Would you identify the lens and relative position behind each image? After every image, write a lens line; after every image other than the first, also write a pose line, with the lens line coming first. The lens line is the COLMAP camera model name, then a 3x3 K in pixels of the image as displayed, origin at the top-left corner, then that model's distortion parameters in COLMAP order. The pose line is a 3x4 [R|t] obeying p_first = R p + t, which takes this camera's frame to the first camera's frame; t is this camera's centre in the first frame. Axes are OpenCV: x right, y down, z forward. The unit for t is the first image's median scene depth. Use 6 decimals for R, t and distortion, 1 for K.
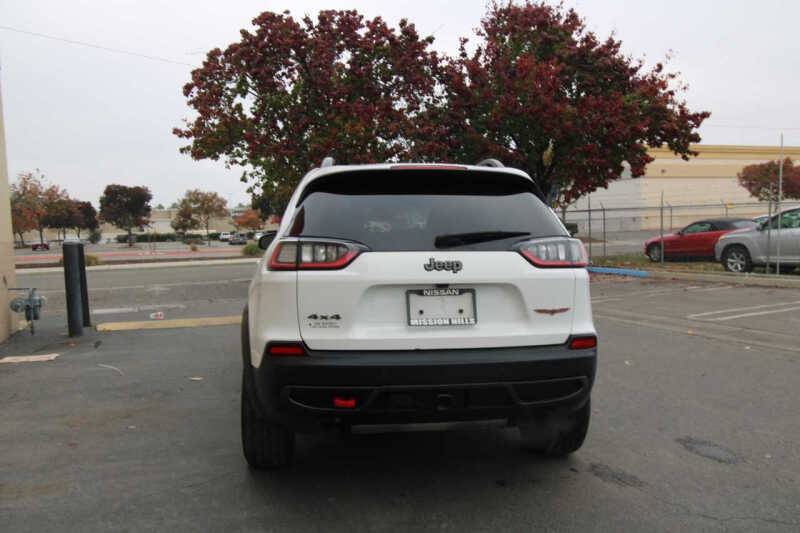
lens RADIAL K [[627.2, 0, 398.0], [0, 627.2, 266.3], [0, 0, 1]] dist [0.007698, 0.000019]
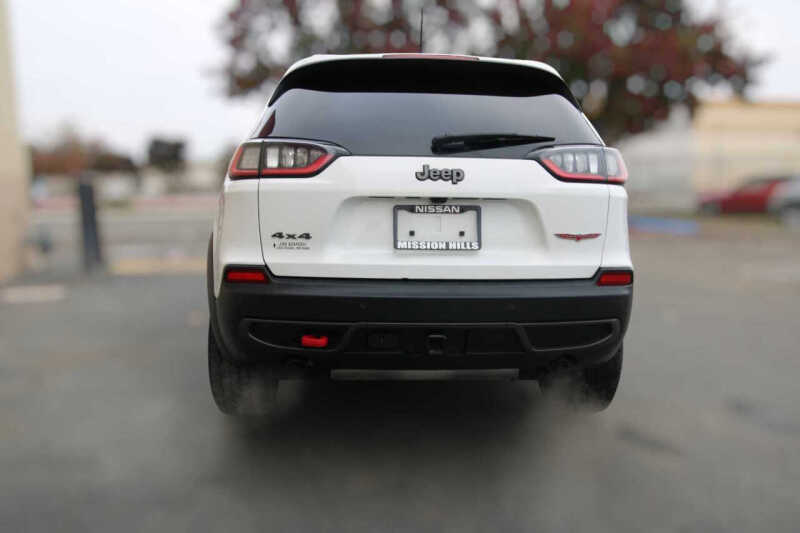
lens RADIAL K [[627.2, 0, 398.0], [0, 627.2, 266.3], [0, 0, 1]] dist [0.007698, 0.000019]
pose [[0.997937, 0.025540, -0.058904, 0.067368], [-0.021315, 0.997229, 0.071273, 0.058174], [0.060561, -0.069870, 0.995716, 0.194889]]
